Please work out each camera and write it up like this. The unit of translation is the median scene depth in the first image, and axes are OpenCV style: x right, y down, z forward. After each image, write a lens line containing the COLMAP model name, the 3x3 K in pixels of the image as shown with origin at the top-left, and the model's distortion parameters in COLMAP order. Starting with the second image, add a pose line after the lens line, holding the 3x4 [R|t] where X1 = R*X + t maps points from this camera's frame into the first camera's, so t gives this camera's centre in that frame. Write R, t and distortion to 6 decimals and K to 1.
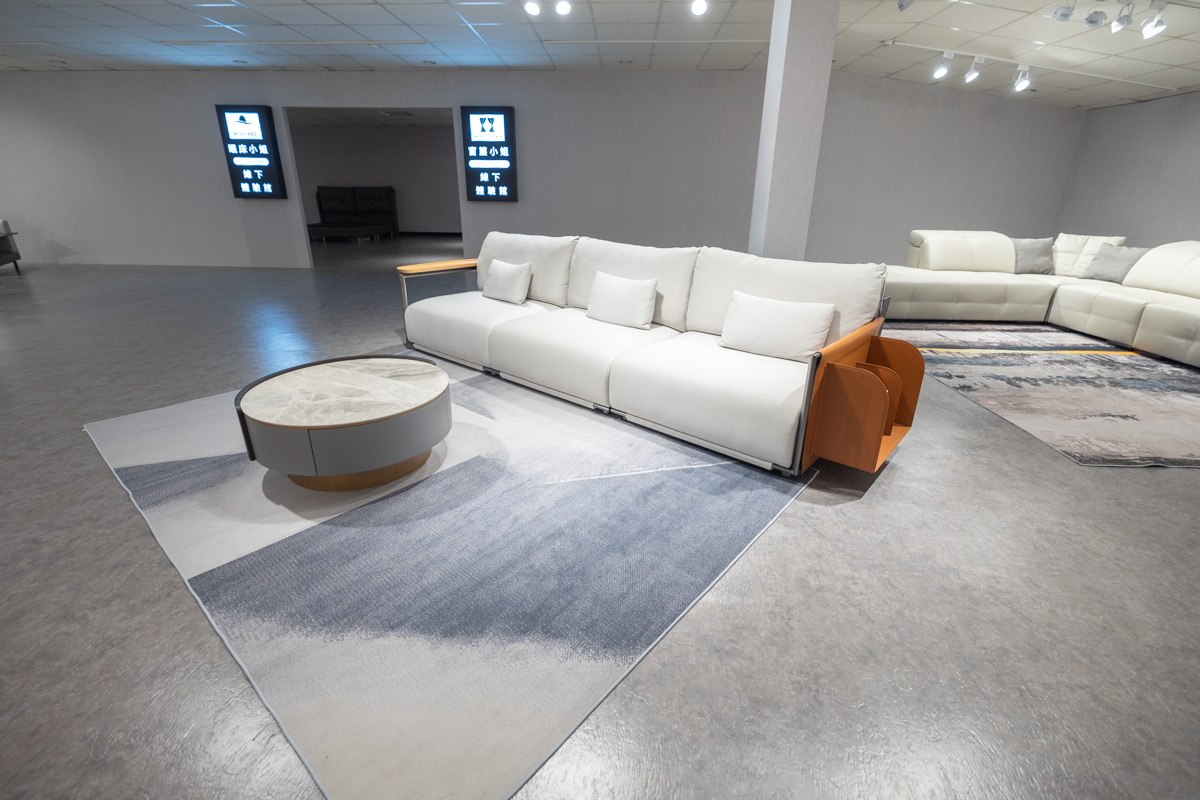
lens RADIAL K [[507.0, 0, 605.3], [0, 507.0, 387.9], [0, 0, 1]] dist [-0.002001, -0.000572]
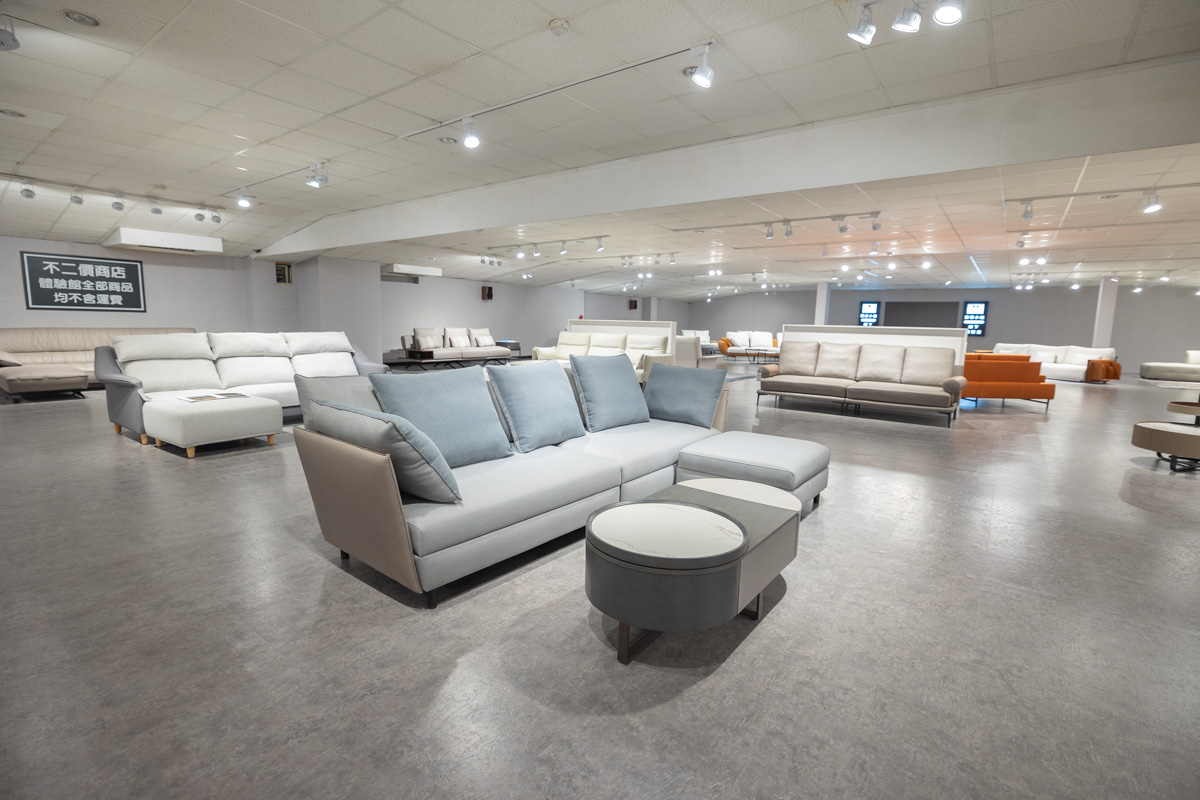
lens RADIAL K [[550.4, 0, 604.2], [0, 550.4, 396.4], [0, 0, 1]] dist [-0.005499, -0.000033]
pose [[0.824715, 0.084253, -0.559238, -0.191701], [-0.218309, 0.959626, -0.177369, 0.805960], [0.521716, 0.268365, 0.809811, -2.091257]]
